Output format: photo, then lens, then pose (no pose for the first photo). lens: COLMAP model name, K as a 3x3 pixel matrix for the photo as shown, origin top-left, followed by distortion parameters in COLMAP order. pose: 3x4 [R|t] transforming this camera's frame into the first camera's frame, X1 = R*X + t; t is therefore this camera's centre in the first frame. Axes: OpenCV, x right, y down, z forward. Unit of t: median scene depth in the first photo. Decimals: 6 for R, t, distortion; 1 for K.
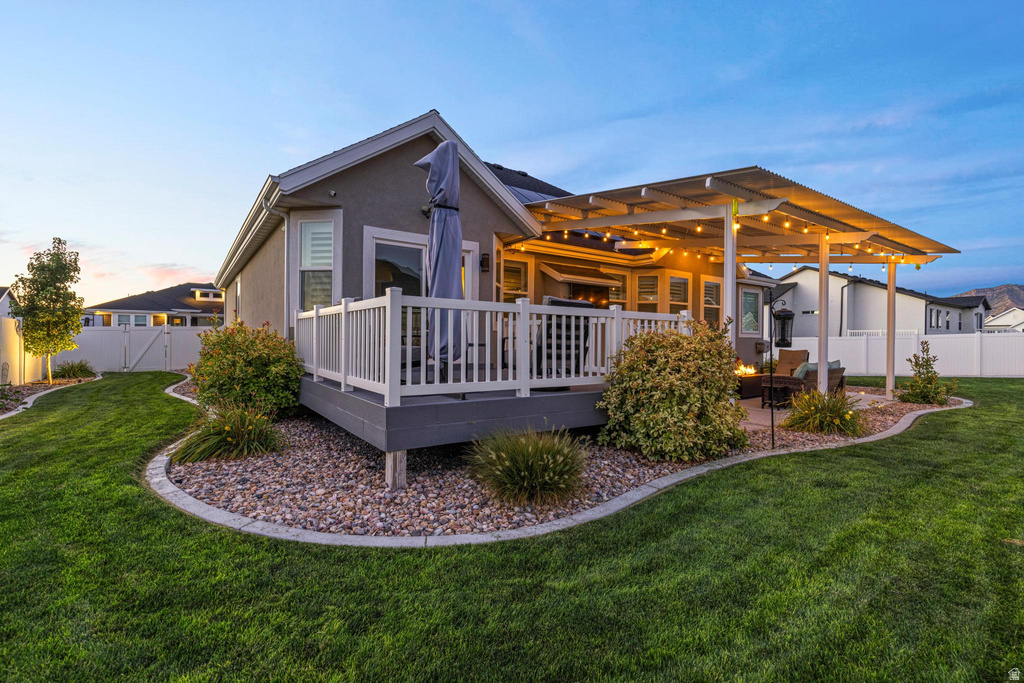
lens RADIAL K [[471.2, 0, 512.0], [0, 471.2, 341.5], [0, 0, 1]] dist [0.002950, -0.000304]
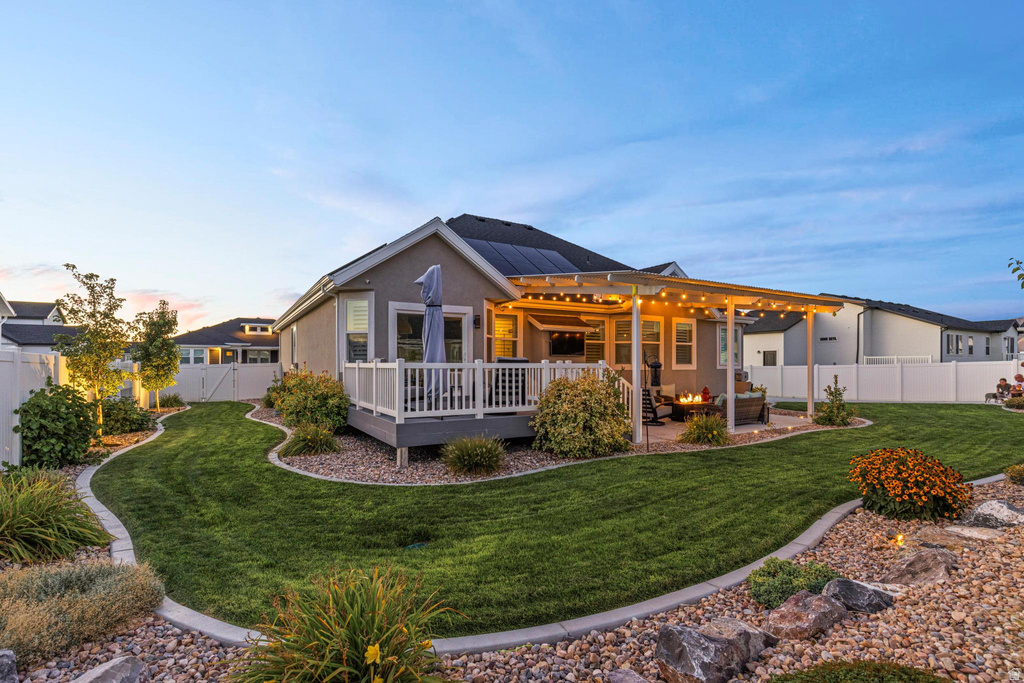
lens RADIAL K [[484.7, 0, 511.9], [0, 484.7, 364.1], [0, 0, 1]] dist [0.001015, 0.000413]
pose [[0.996953, -0.011177, -0.077201, 0.251292], [0.010699, 0.999921, -0.006604, -0.057712], [0.077269, 0.005758, 0.996994, -0.650342]]
